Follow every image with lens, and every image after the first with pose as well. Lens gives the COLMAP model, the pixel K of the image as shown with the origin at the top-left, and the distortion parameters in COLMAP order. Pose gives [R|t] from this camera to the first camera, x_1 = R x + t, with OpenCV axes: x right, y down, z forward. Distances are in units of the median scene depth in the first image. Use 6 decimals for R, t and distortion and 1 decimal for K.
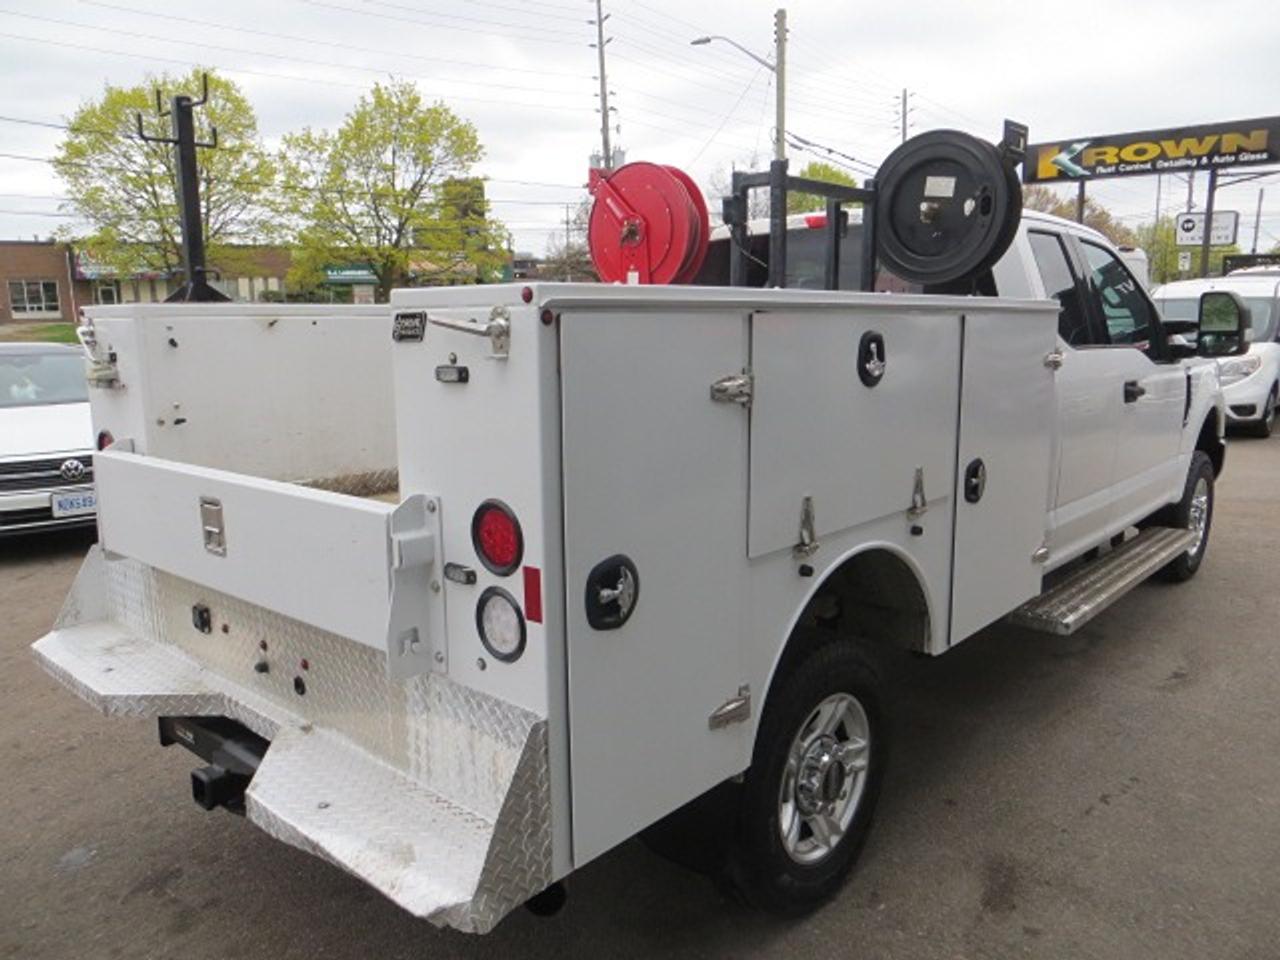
lens RADIAL K [[933.9, 0, 640.0], [0, 933.9, 480.0], [0, 0, 1]] dist [-0.002132, 0.001643]
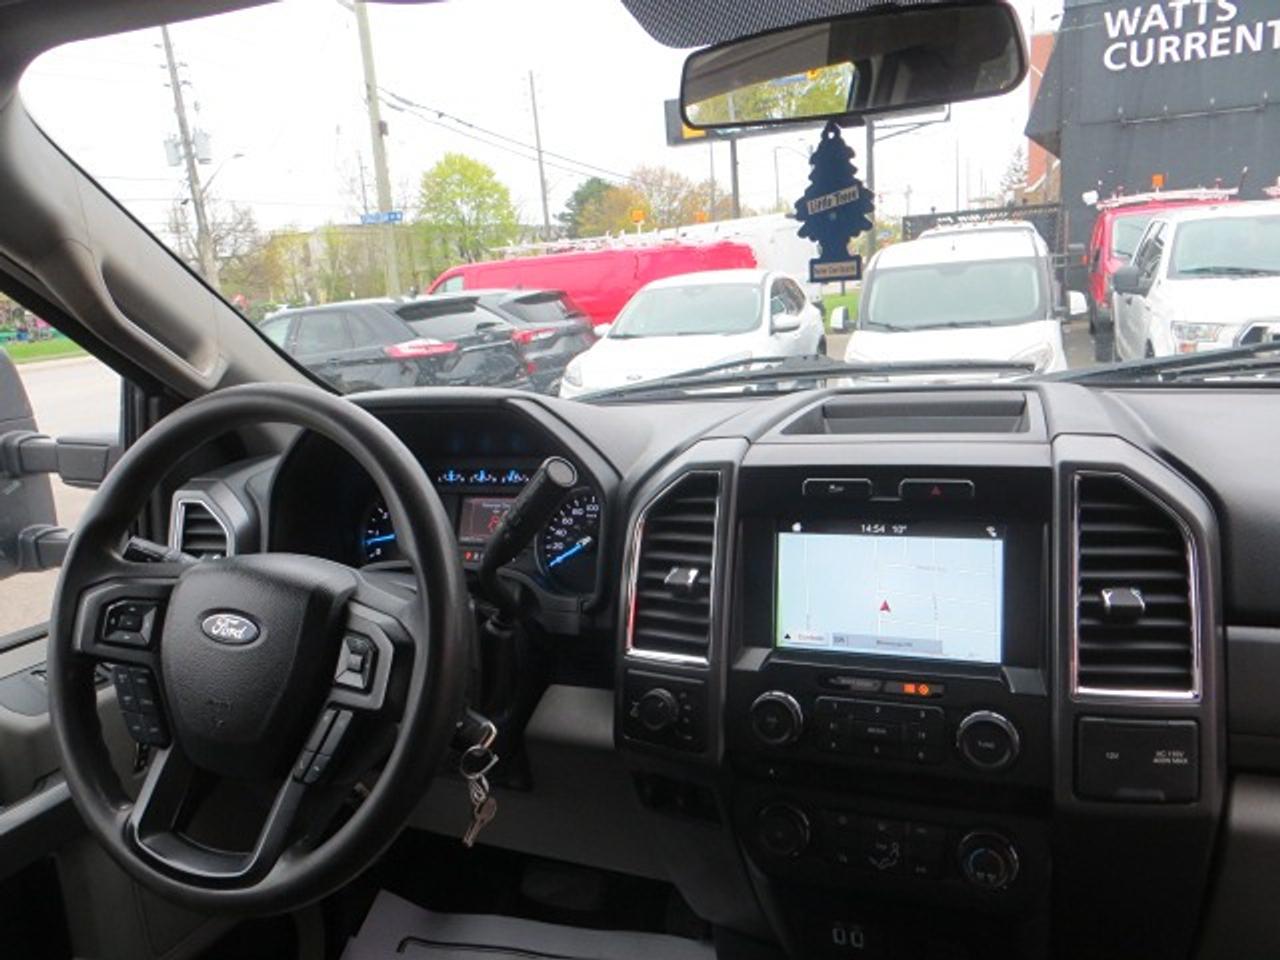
lens RADIAL K [[933.9, 0, 640.0], [0, 933.9, 480.0], [0, 0, 1]] dist [-0.002132, 0.001643]
pose [[0.936134, -0.131014, 0.326327, 0.061017], [0.129785, 0.991211, 0.025638, -0.036768], [-0.326818, 0.018352, 0.944909, 0.187720]]
